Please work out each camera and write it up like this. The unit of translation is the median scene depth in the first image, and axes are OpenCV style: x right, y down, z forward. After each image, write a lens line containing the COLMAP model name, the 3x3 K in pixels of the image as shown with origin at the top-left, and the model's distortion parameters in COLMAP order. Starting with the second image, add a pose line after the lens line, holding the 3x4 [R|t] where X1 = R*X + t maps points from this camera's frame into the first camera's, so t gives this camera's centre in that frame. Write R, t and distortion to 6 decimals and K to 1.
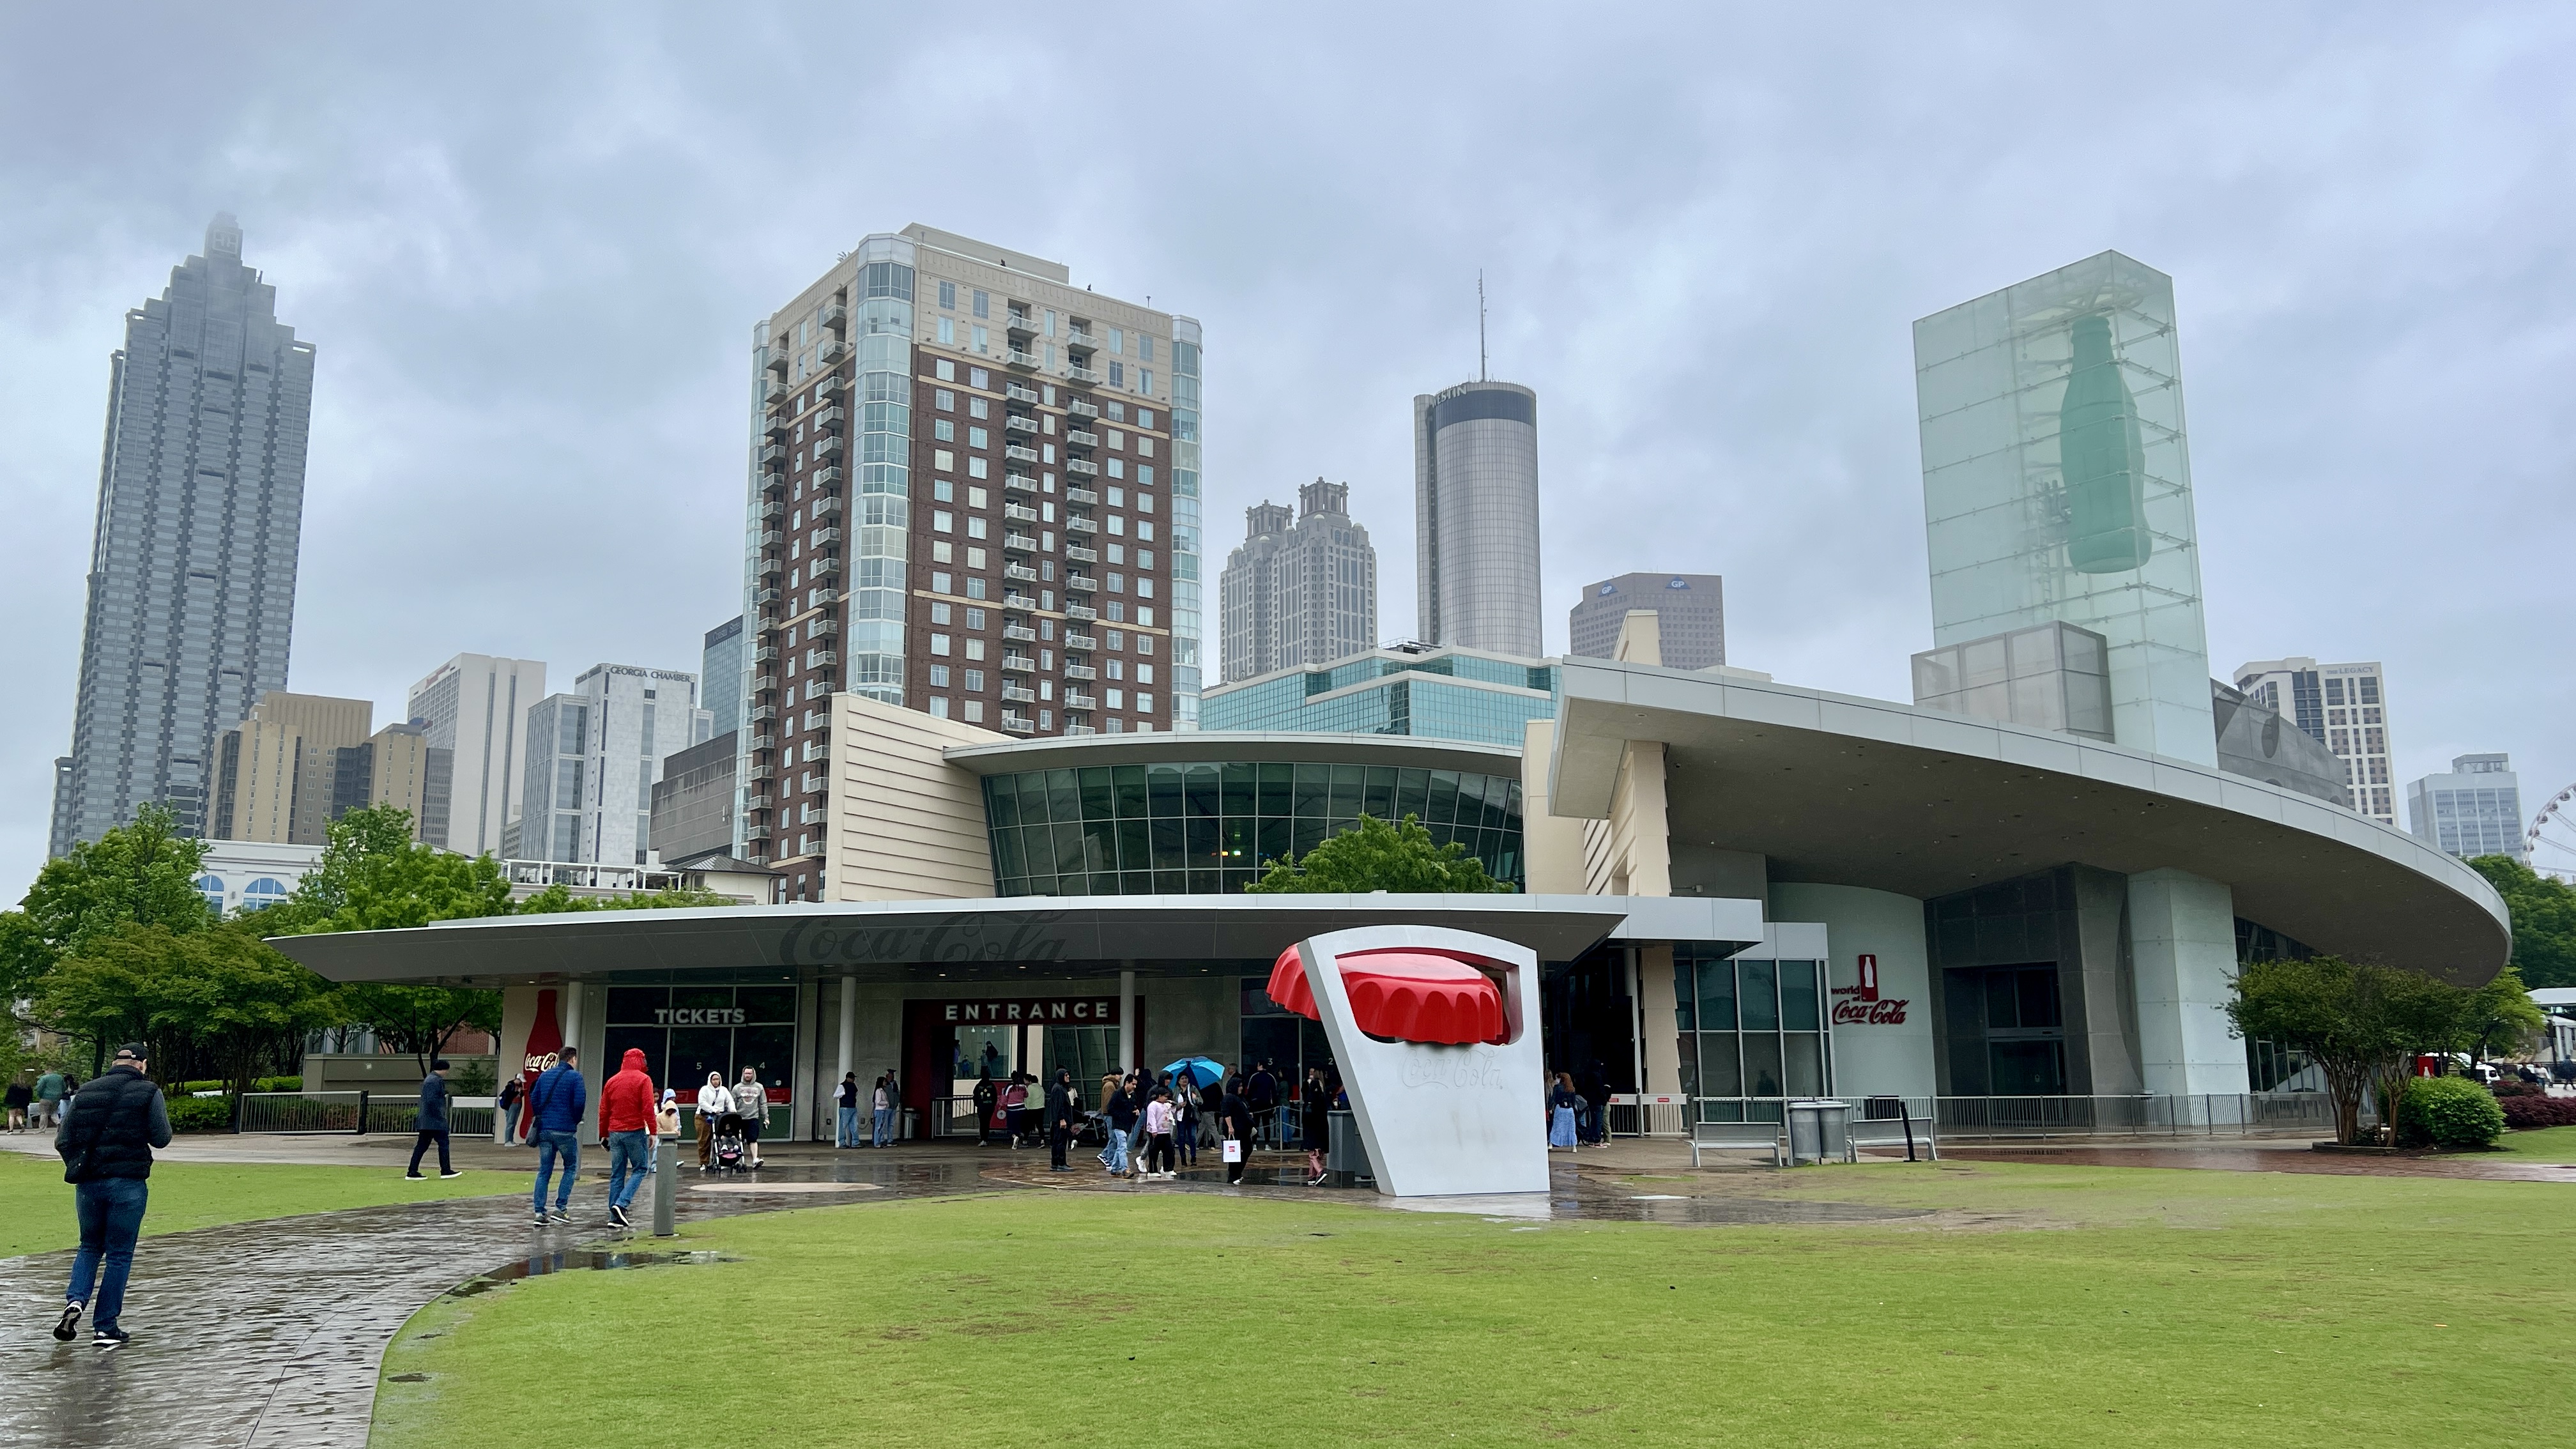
lens RADIAL K [[1912.7, 0, 1288.0], [0, 1912.7, 724.5], [0, 0, 1]] dist [0.163080, -0.298390]
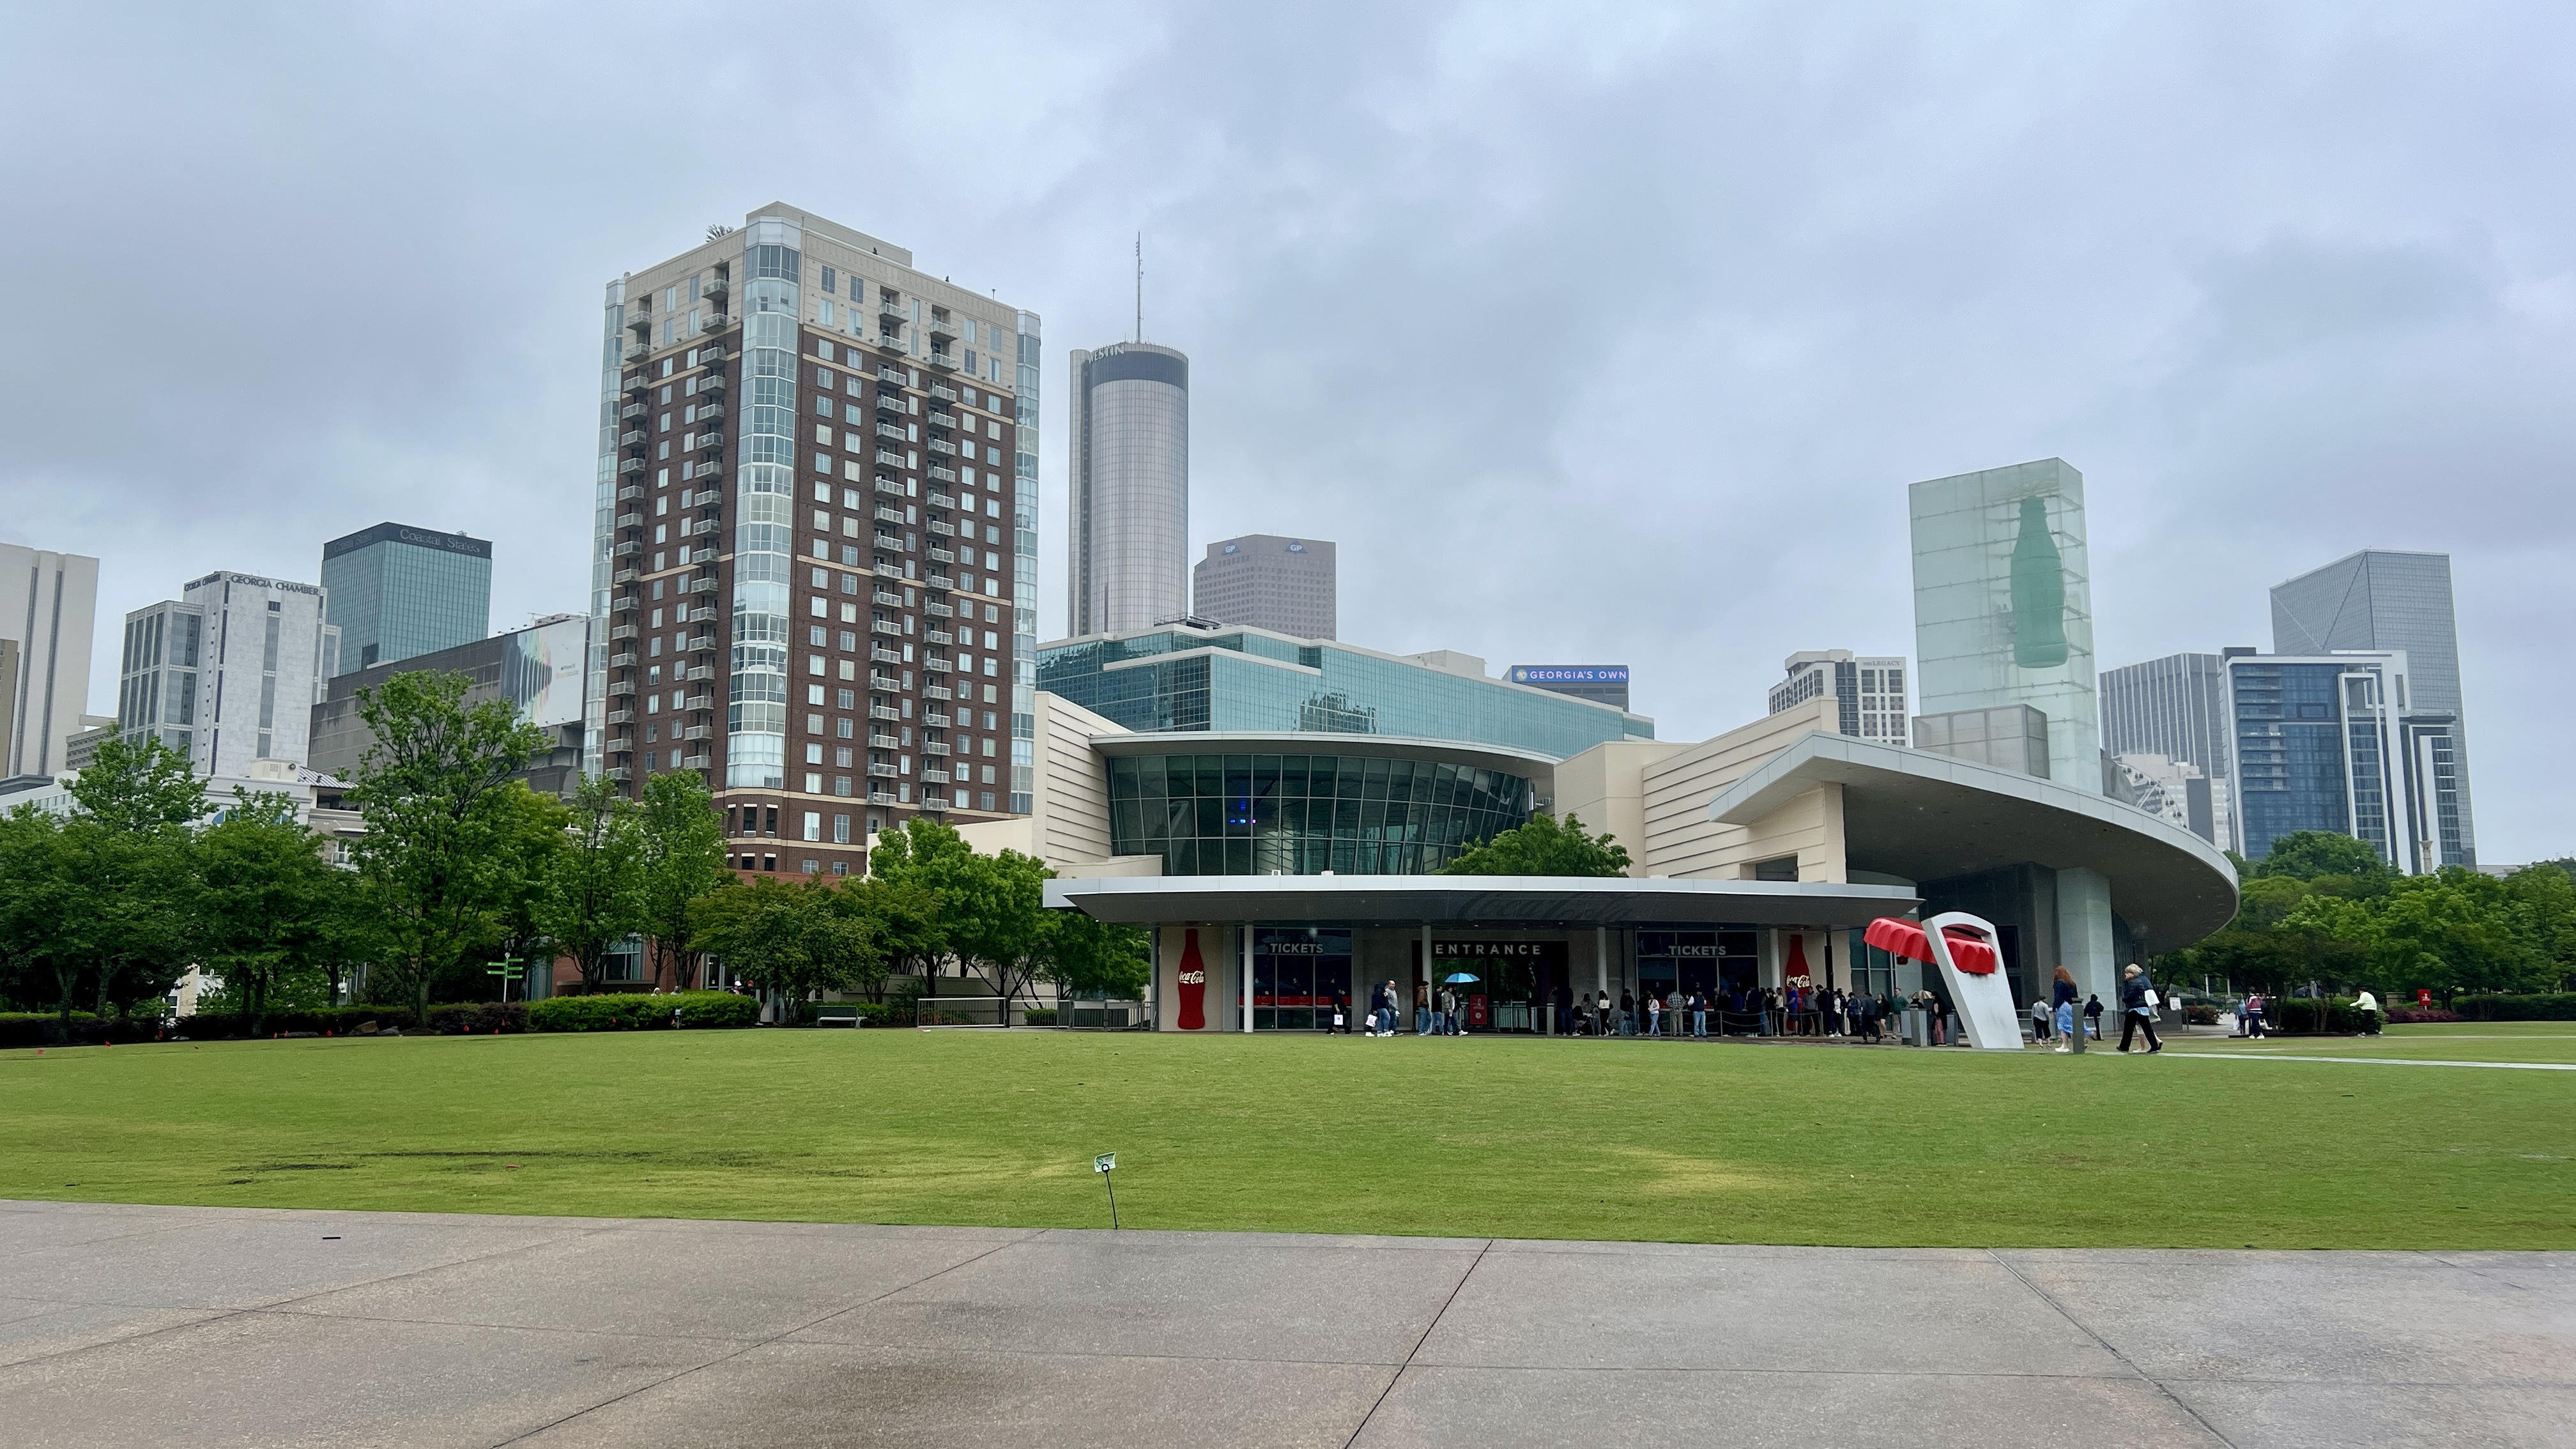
lens RADIAL K [[1912.7, 0, 1288.0], [0, 1912.7, 724.5], [0, 0, 1]] dist [0.163080, -0.298390]
pose [[0.974461, 0.039726, 0.221017, -0.155605], [-0.046527, 0.998588, 0.025650, -0.015243], [-0.219685, -0.035278, 0.974933, -0.111104]]
